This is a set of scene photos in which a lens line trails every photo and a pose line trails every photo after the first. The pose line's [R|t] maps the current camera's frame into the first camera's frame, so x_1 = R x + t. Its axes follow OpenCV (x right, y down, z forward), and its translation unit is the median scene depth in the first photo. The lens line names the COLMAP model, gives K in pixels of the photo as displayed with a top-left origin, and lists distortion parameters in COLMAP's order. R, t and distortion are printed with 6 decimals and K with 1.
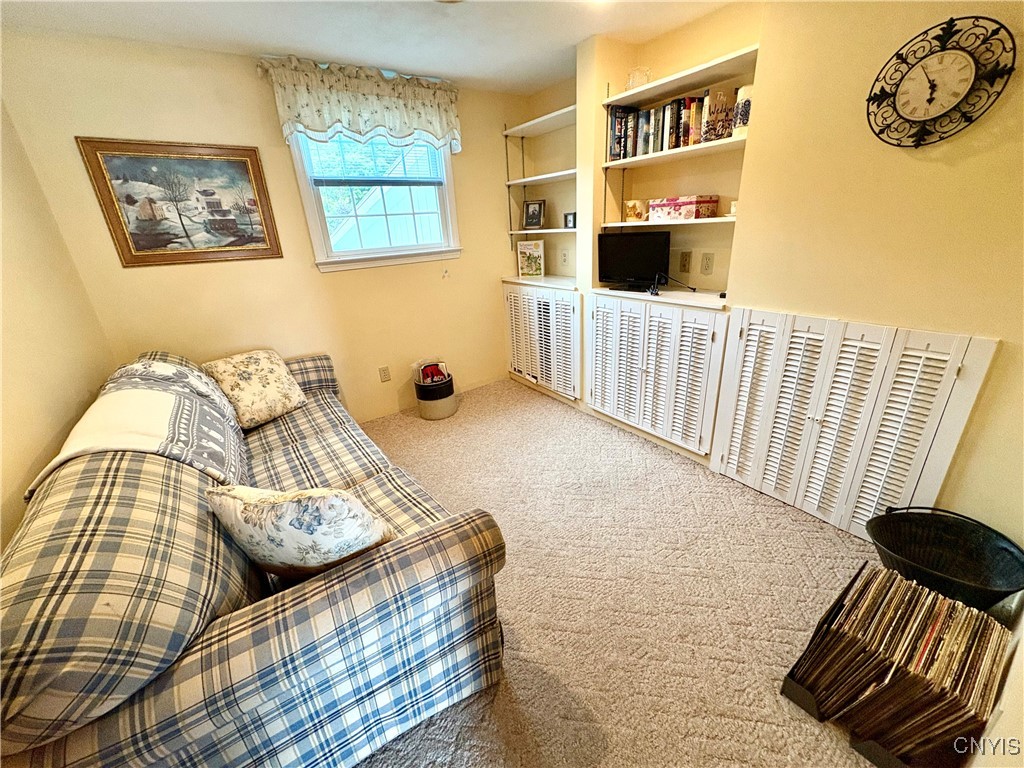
lens RADIAL K [[406.2, 0, 512.0], [0, 406.2, 384.0], [0, 0, 1]] dist [-0.000663, 0.000253]
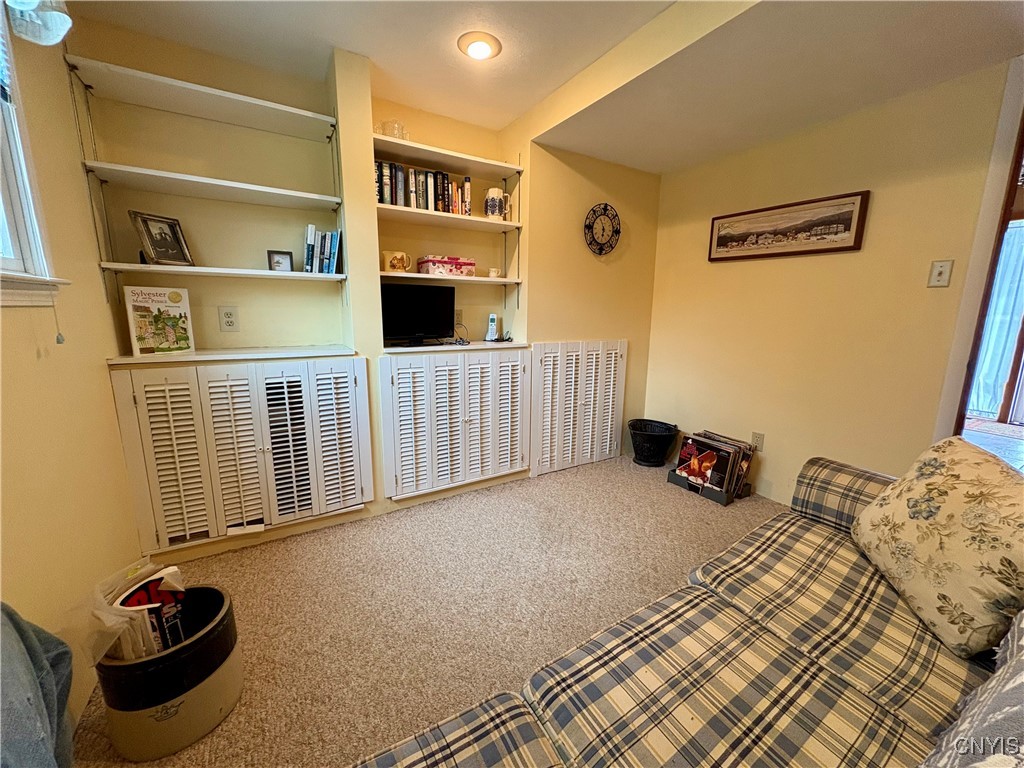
lens RADIAL K [[406.2, 0, 512.0], [0, 406.2, 384.0], [0, 0, 1]] dist [-0.000663, 0.000253]
pose [[0.059536, -0.120797, 0.990890, -0.674631], [0.352791, 0.931137, 0.092316, -0.178988], [-0.933806, 0.344081, 0.098052, 0.822058]]
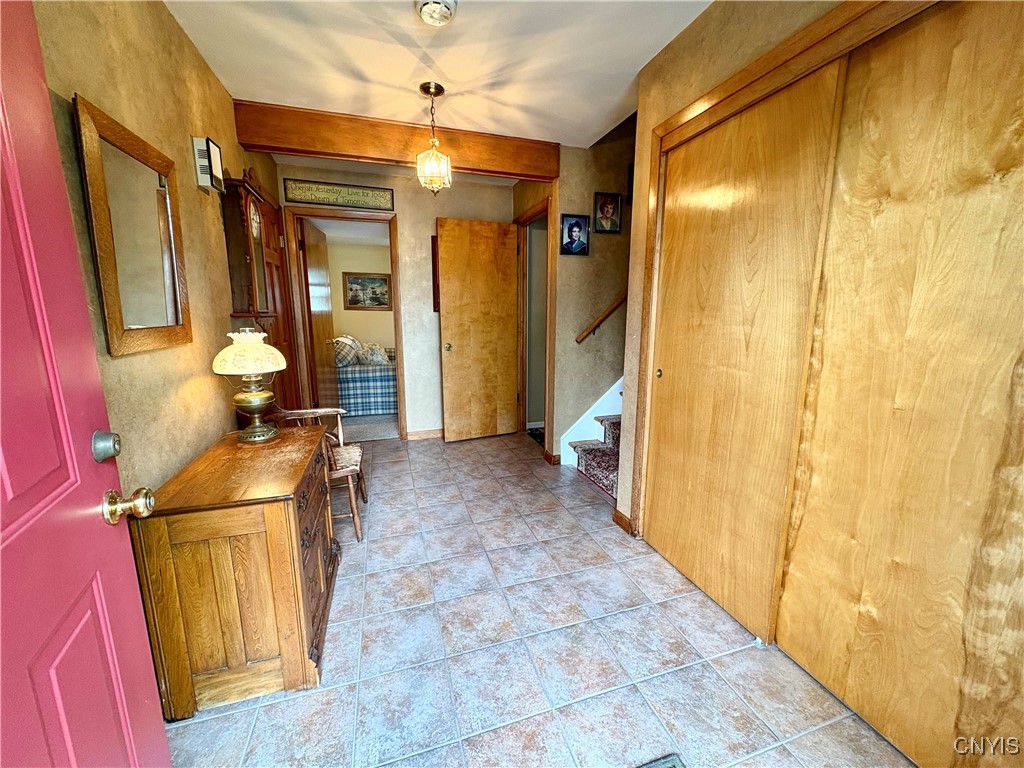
lens RADIAL K [[406.2, 0, 512.0], [0, 406.2, 384.0], [0, 0, 1]] dist [-0.000663, 0.000253]
pose [[0.954500, 0.113445, -0.275791, 0.998765], [-0.162171, 0.973574, -0.160794, 0.468588], [0.250262, 0.198203, 0.947673, -1.269815]]
